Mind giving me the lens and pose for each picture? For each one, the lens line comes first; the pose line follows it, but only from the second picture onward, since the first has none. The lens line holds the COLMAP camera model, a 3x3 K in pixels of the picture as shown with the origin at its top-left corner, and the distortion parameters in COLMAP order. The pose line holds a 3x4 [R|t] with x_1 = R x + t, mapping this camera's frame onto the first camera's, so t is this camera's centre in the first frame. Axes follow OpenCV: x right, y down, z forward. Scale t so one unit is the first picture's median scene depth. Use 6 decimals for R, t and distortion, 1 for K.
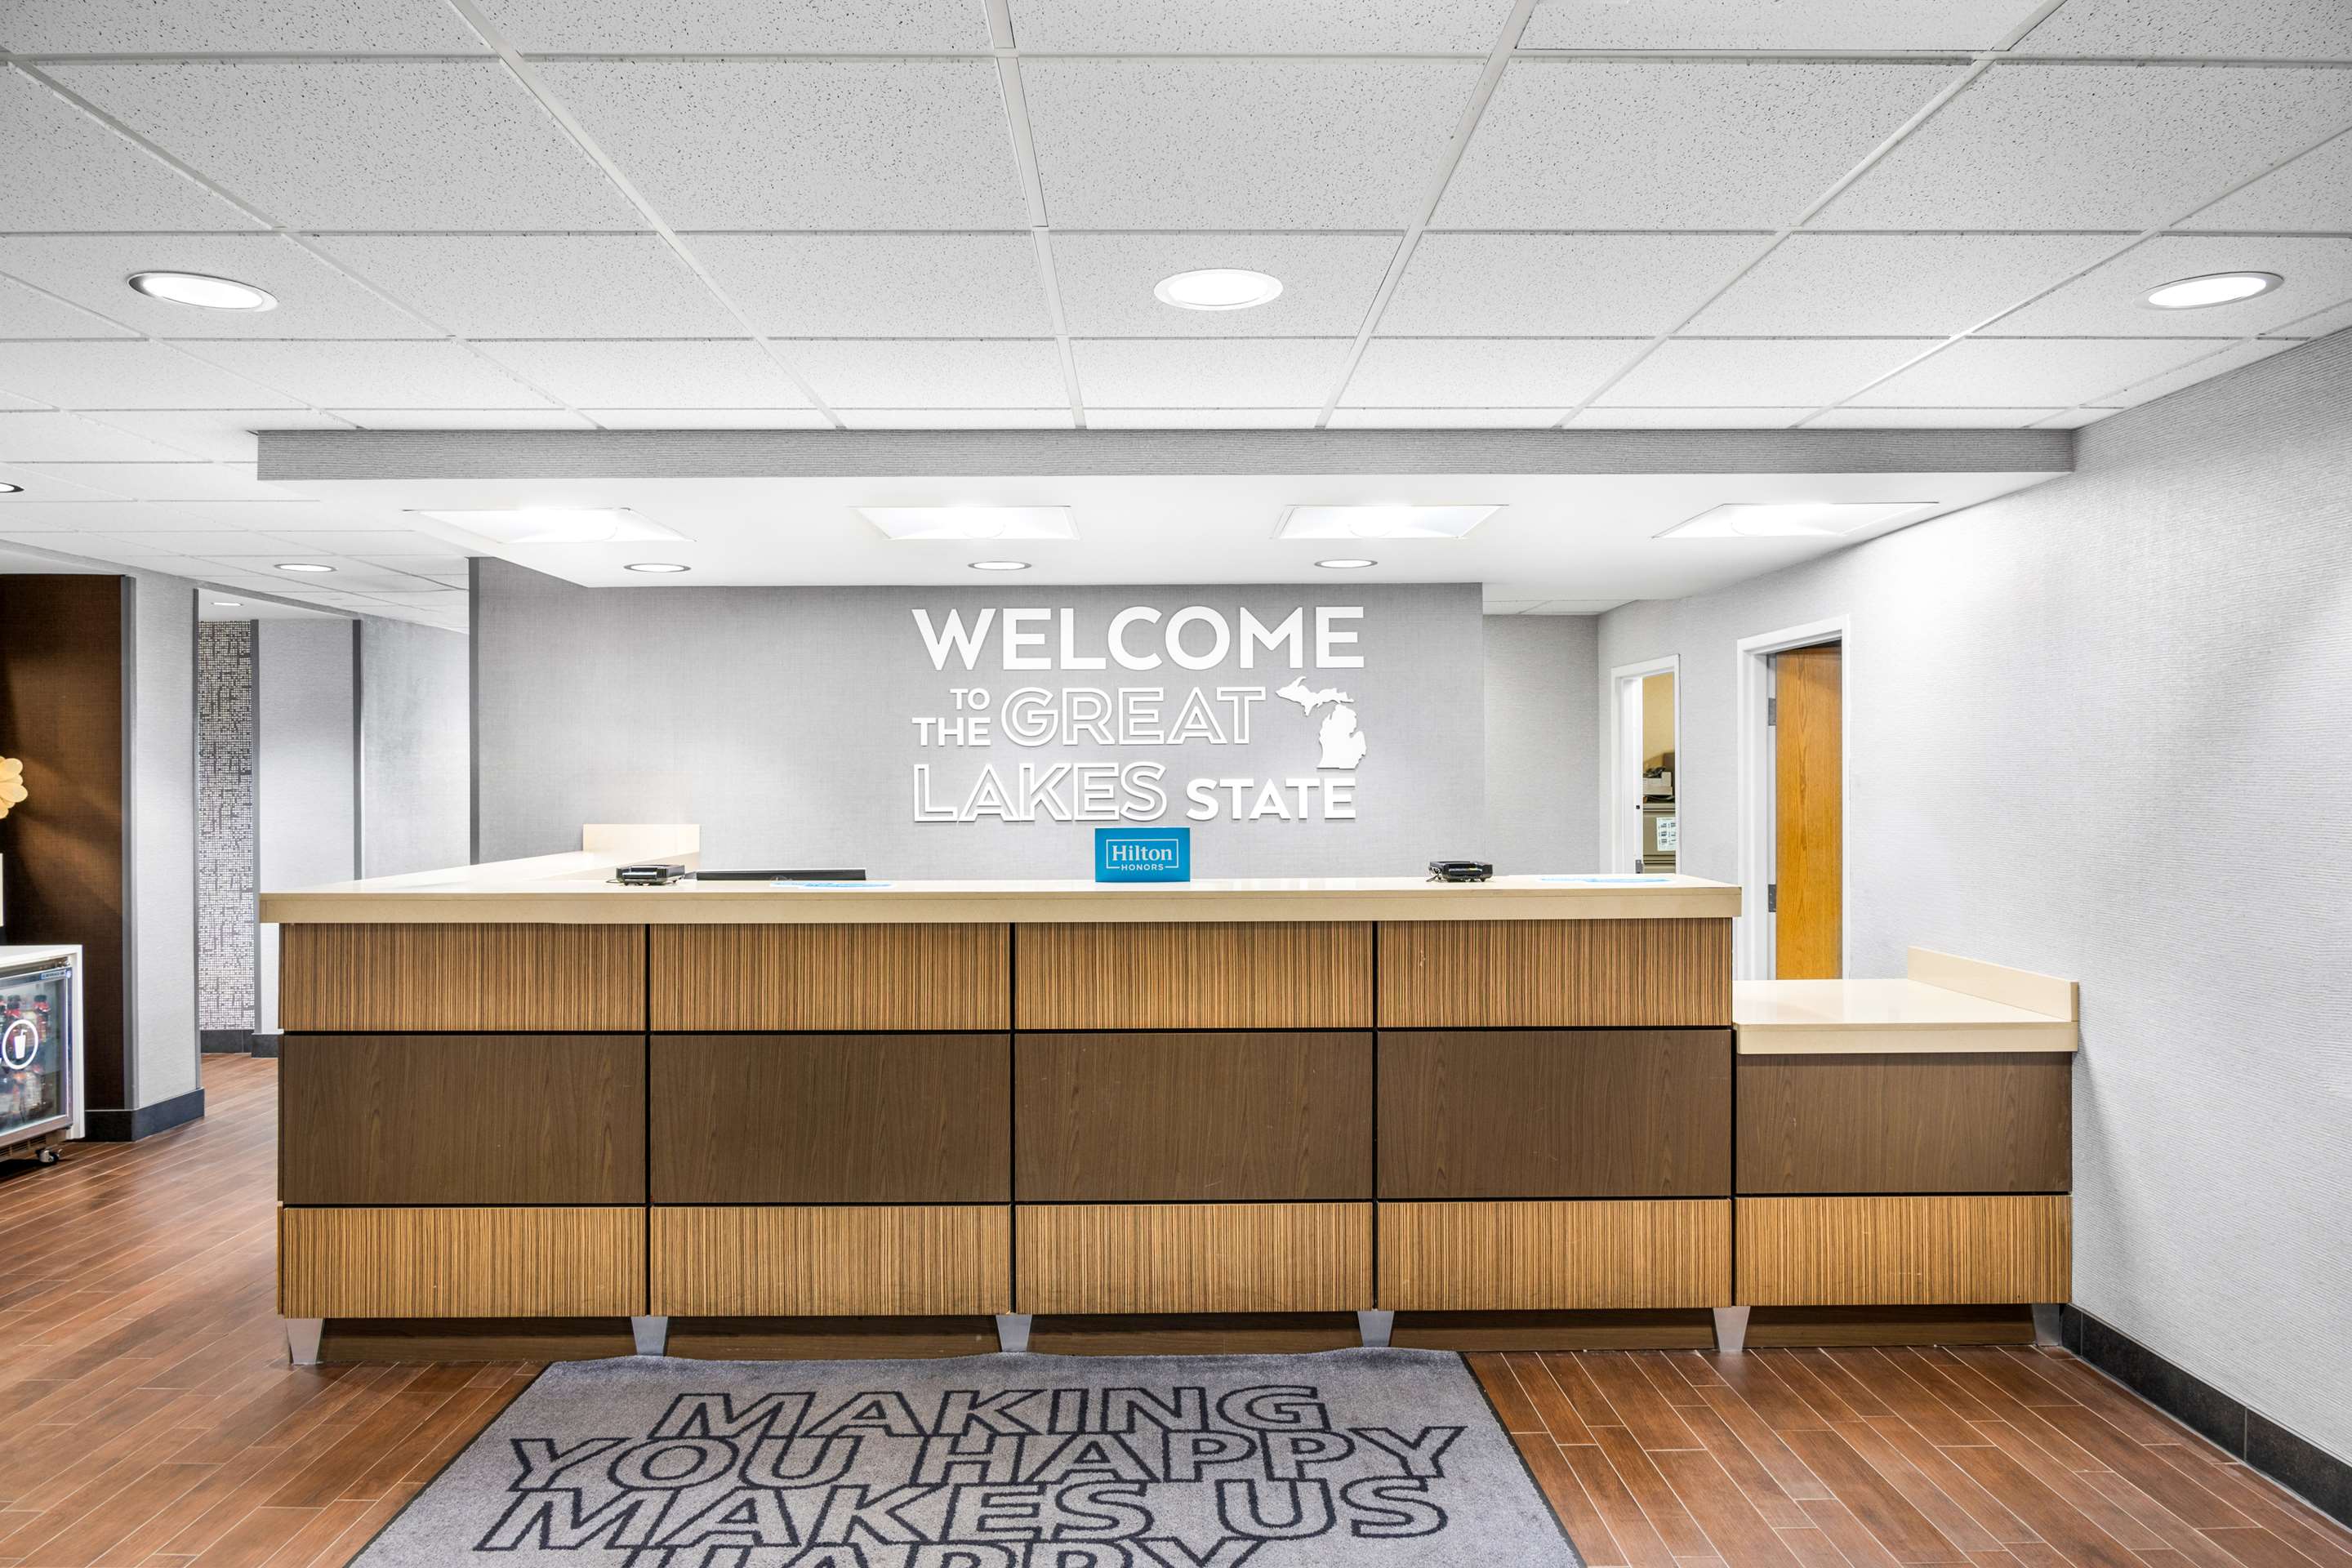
lens RADIAL K [[1537.7, 0, 1176.0], [0, 1537.7, 784.0], [0, 0, 1]] dist [-0.016513, 0.001796]
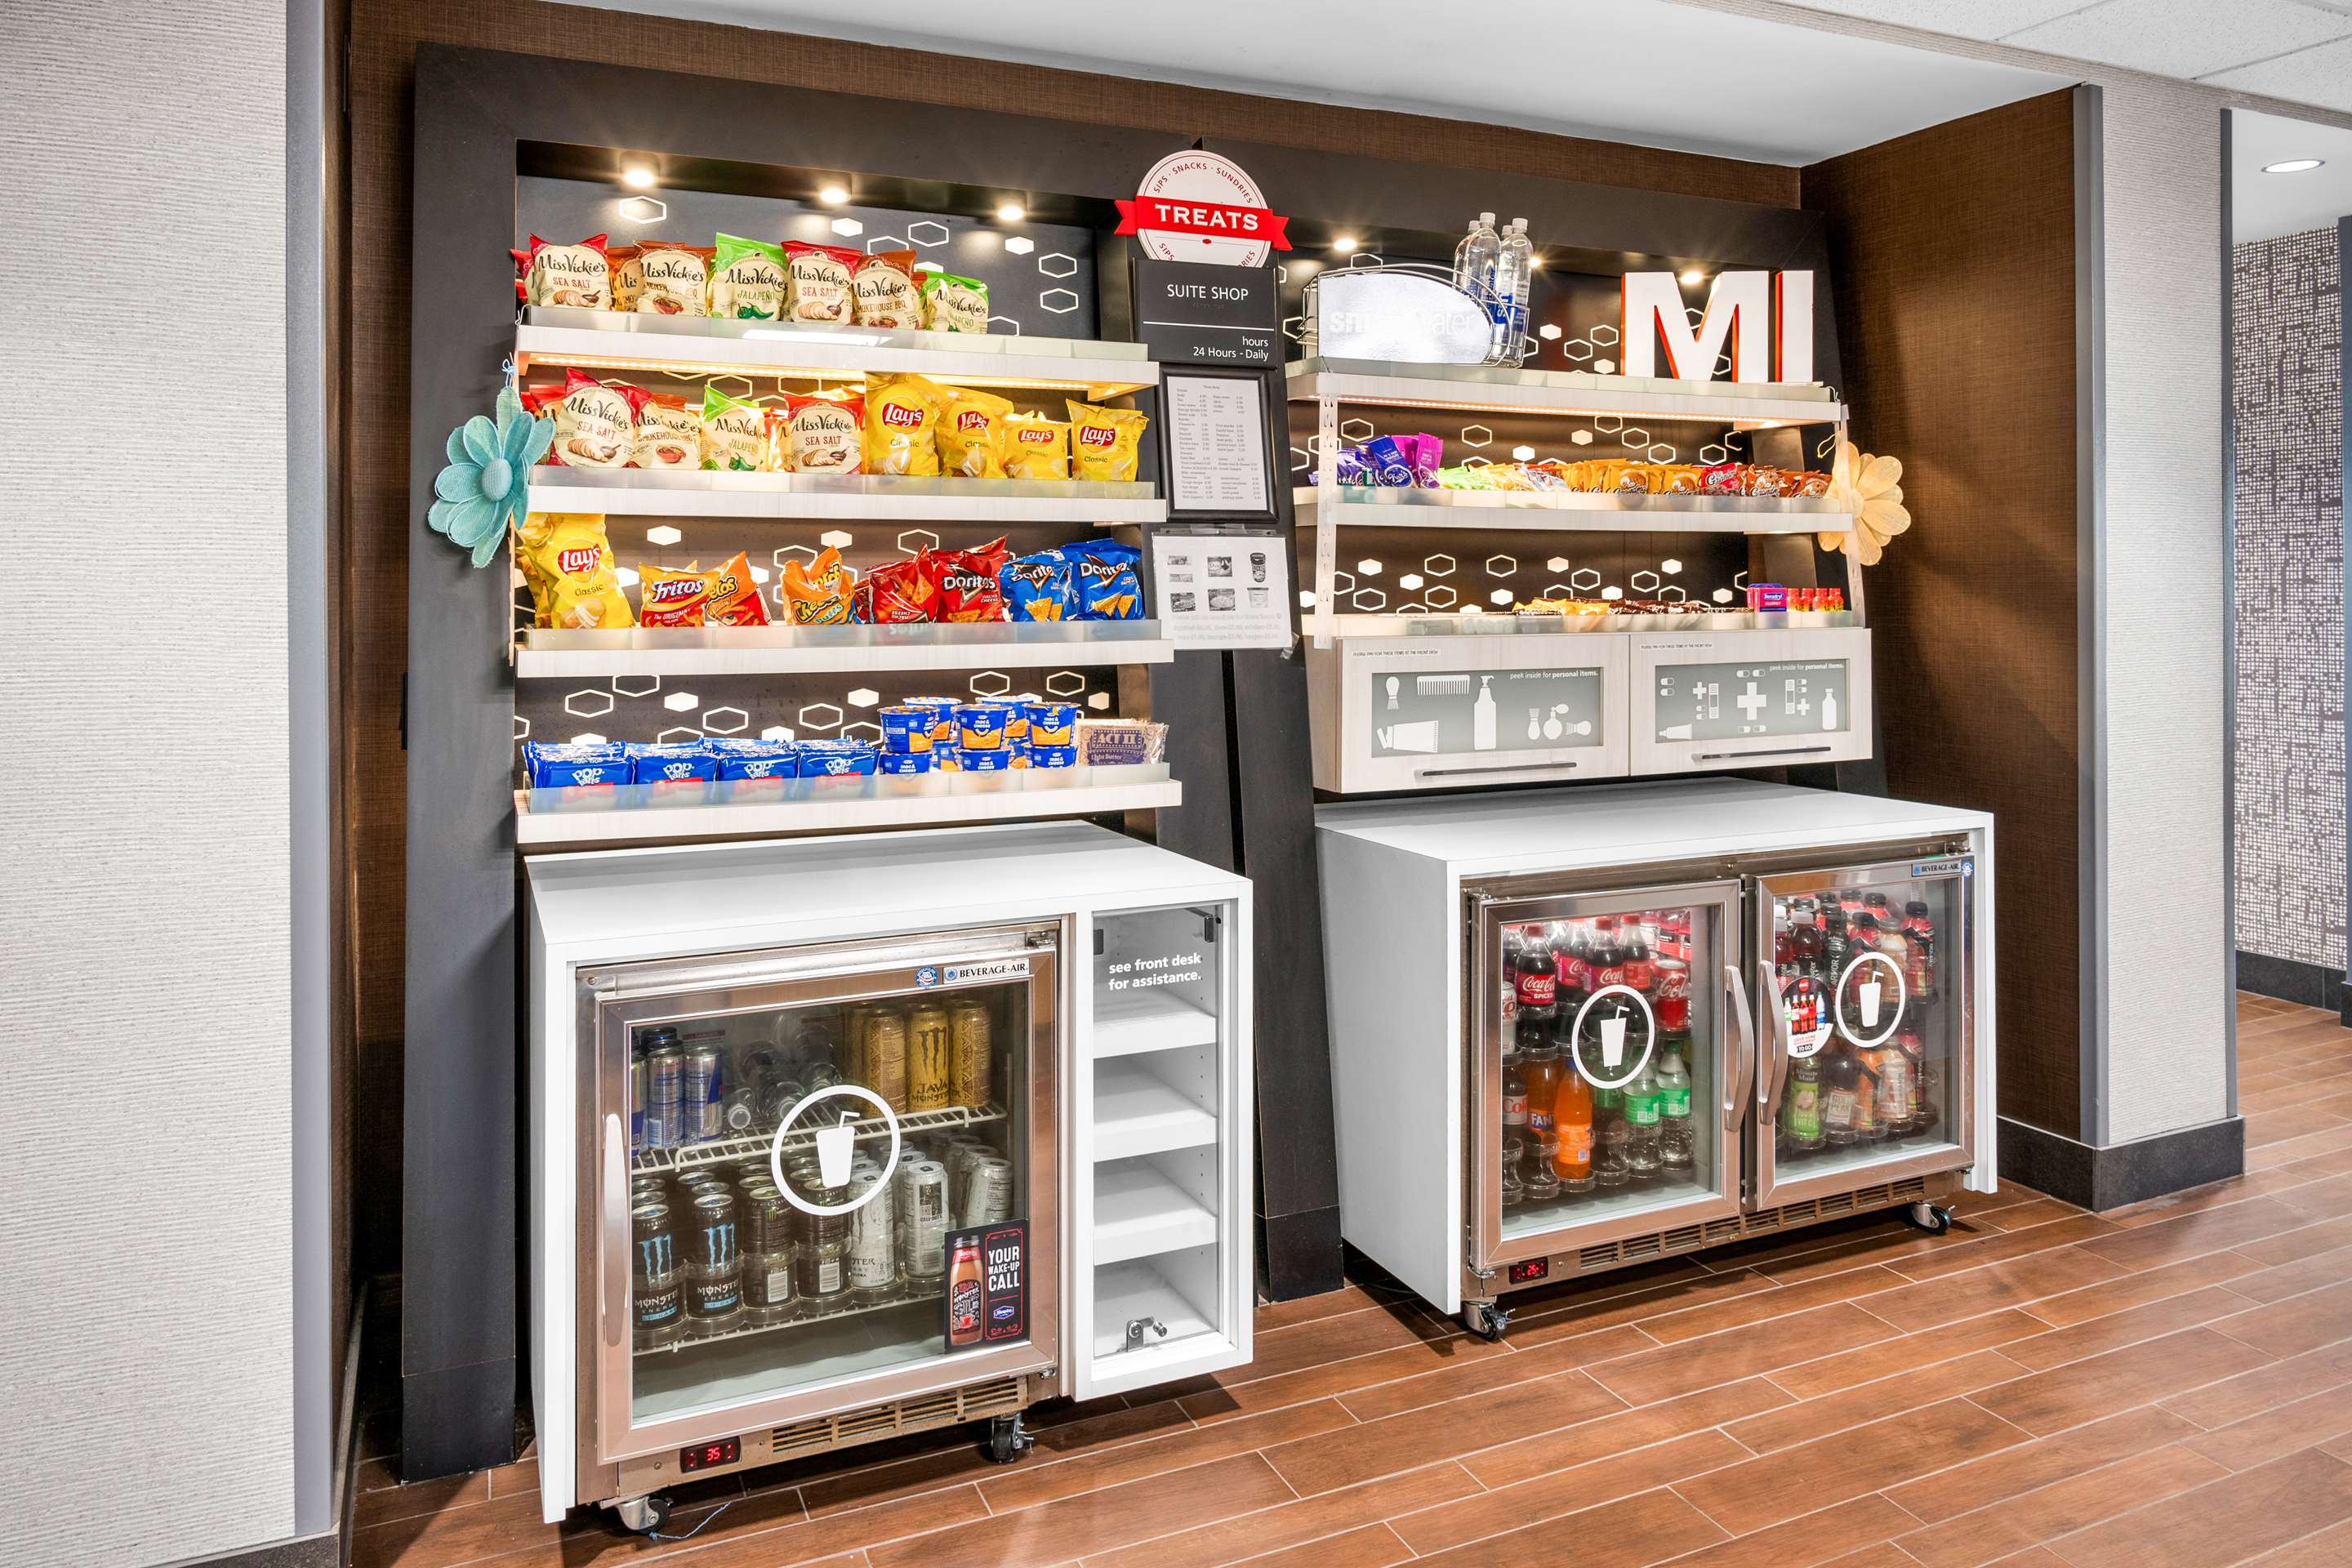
lens RADIAL K [[1596.7, 0, 1183.0], [0, 1596.7, 573.9], [0, 0, 1]] dist [-0.010029, 0.000366]
pose [[0.391901, 0.000354, -0.920007, -0.513127], [-0.001724, 0.999998, -0.000349, 0.040729], [0.920006, 0.001723, 0.391901, 0.830459]]
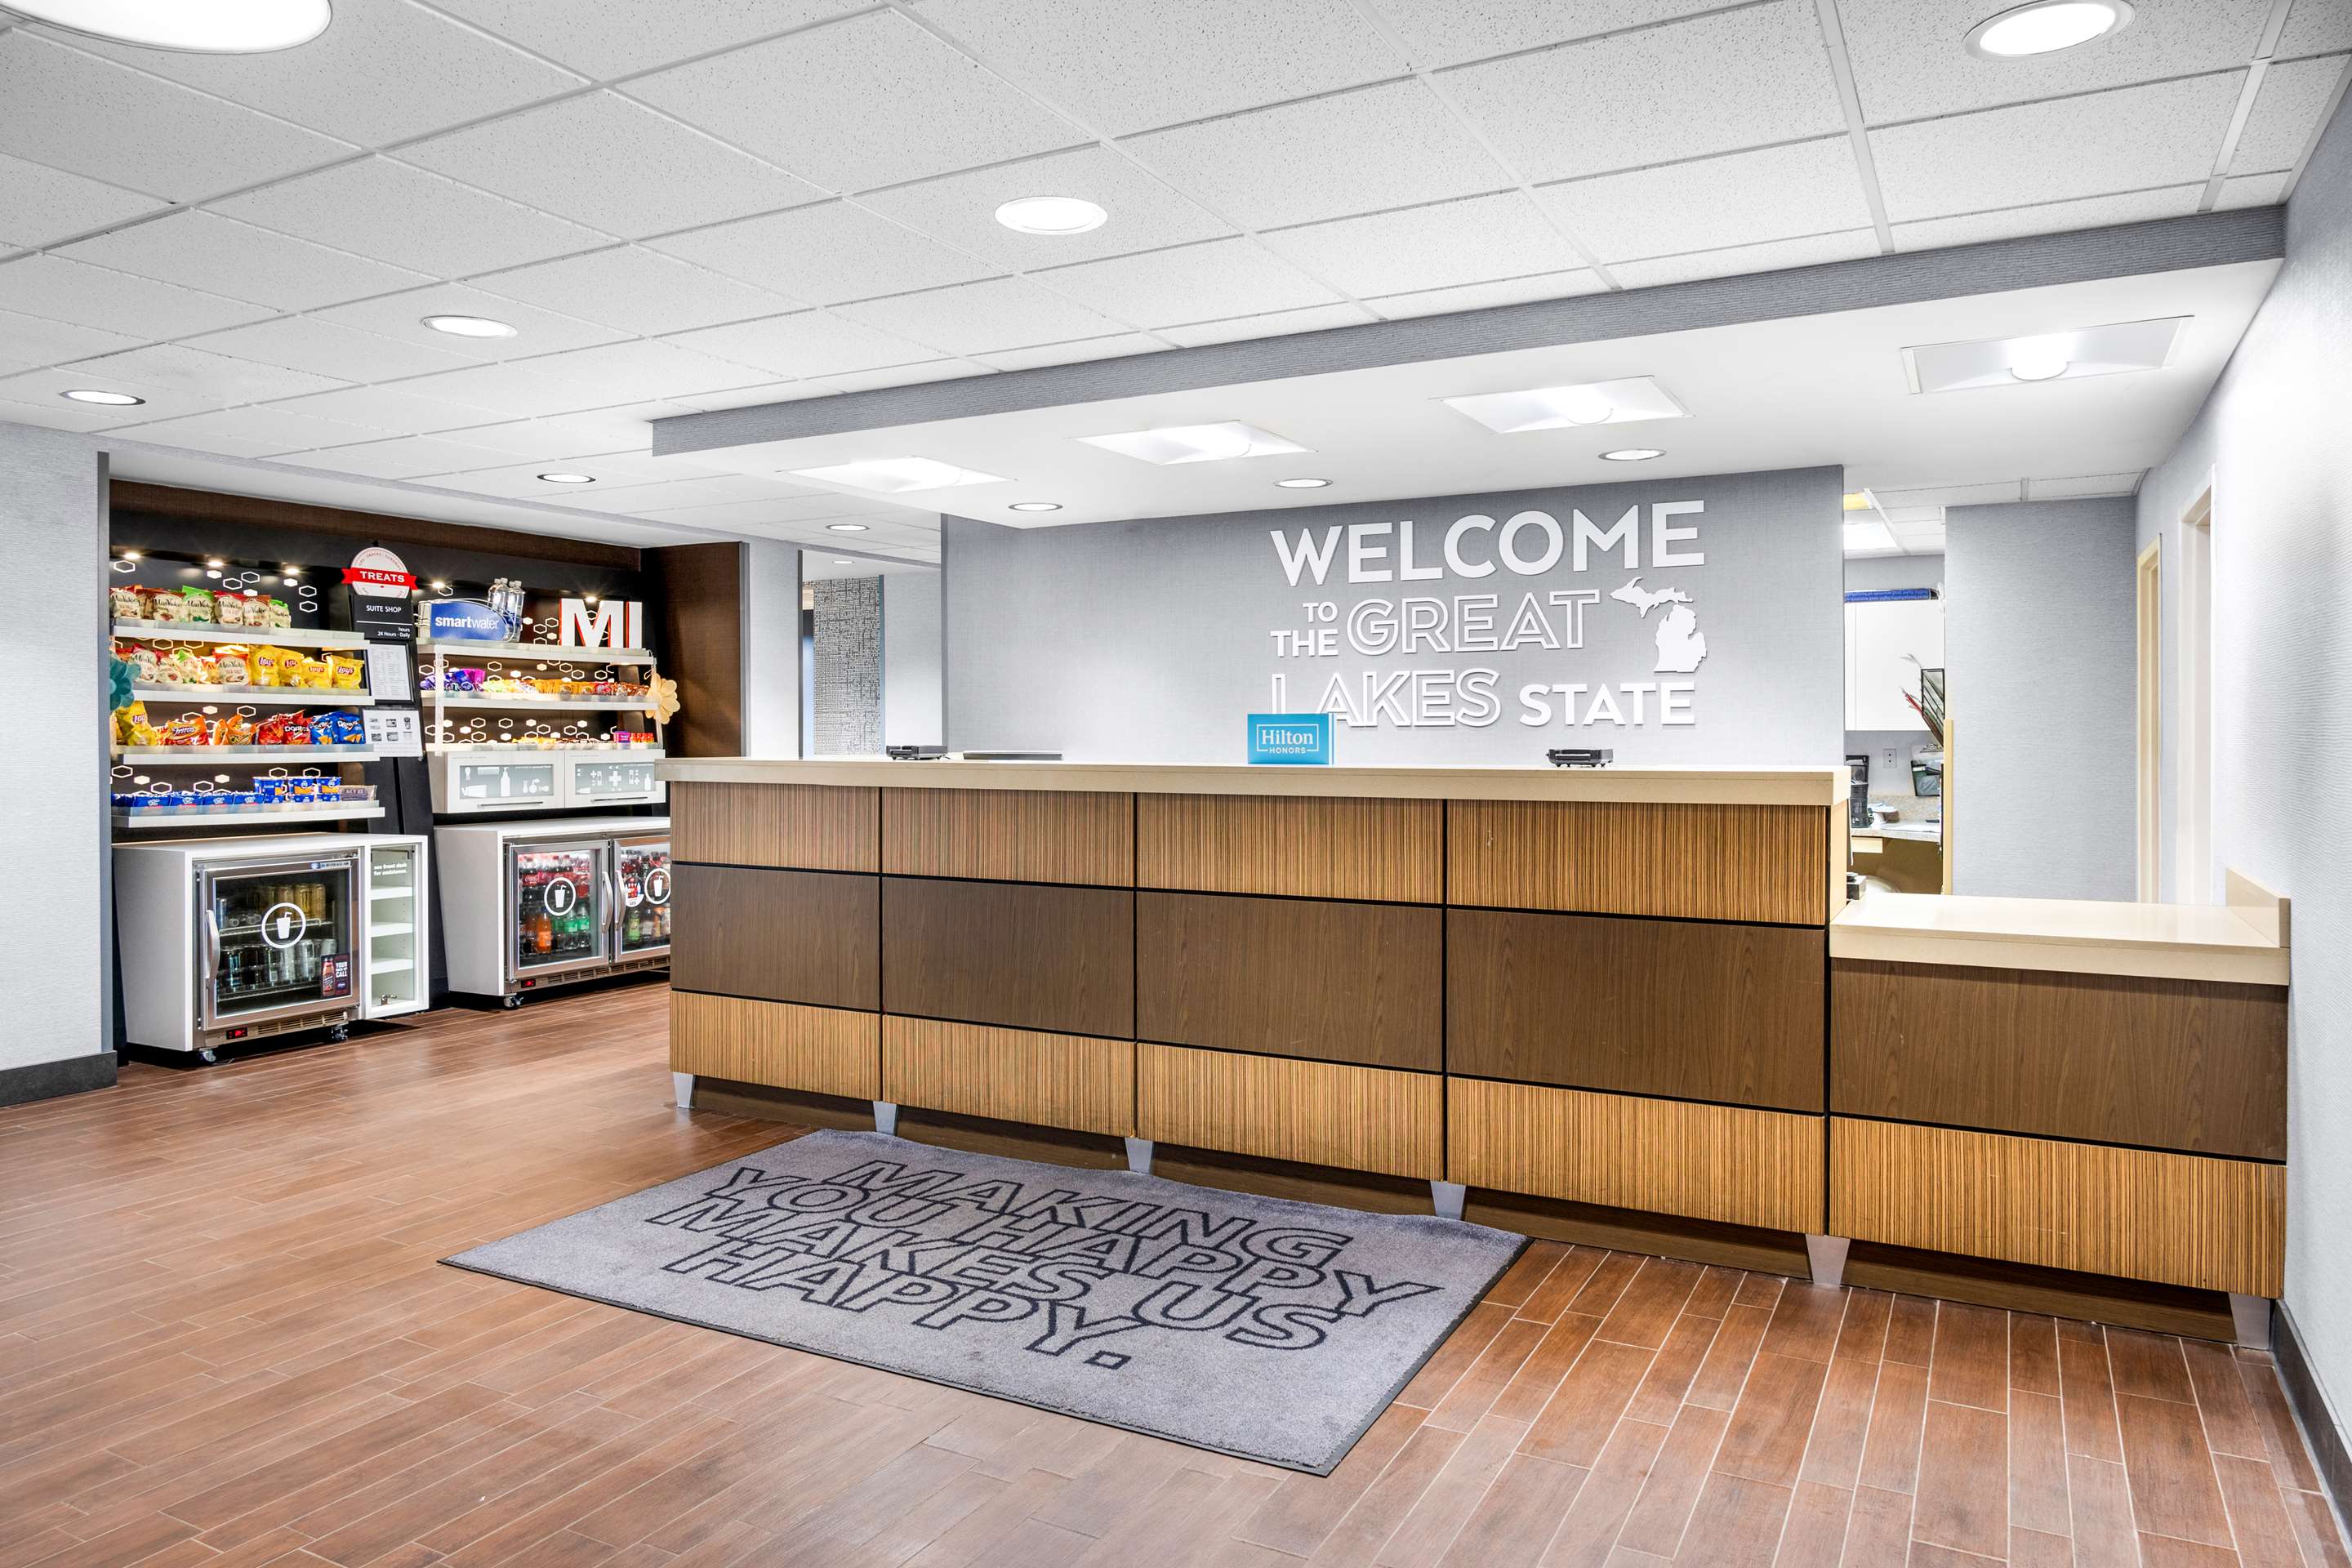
lens RADIAL K [[1549.6, 0, 1181.2], [0, 1549.6, 757.9], [0, 0, 1]] dist [-0.017041, 0.000831]
pose [[0.873549, 0.011094, -0.486611, 0.473867], [-0.004322, 0.999878, 0.015037, 0.046668], [0.486718, -0.011033, 0.873490, 0.019936]]
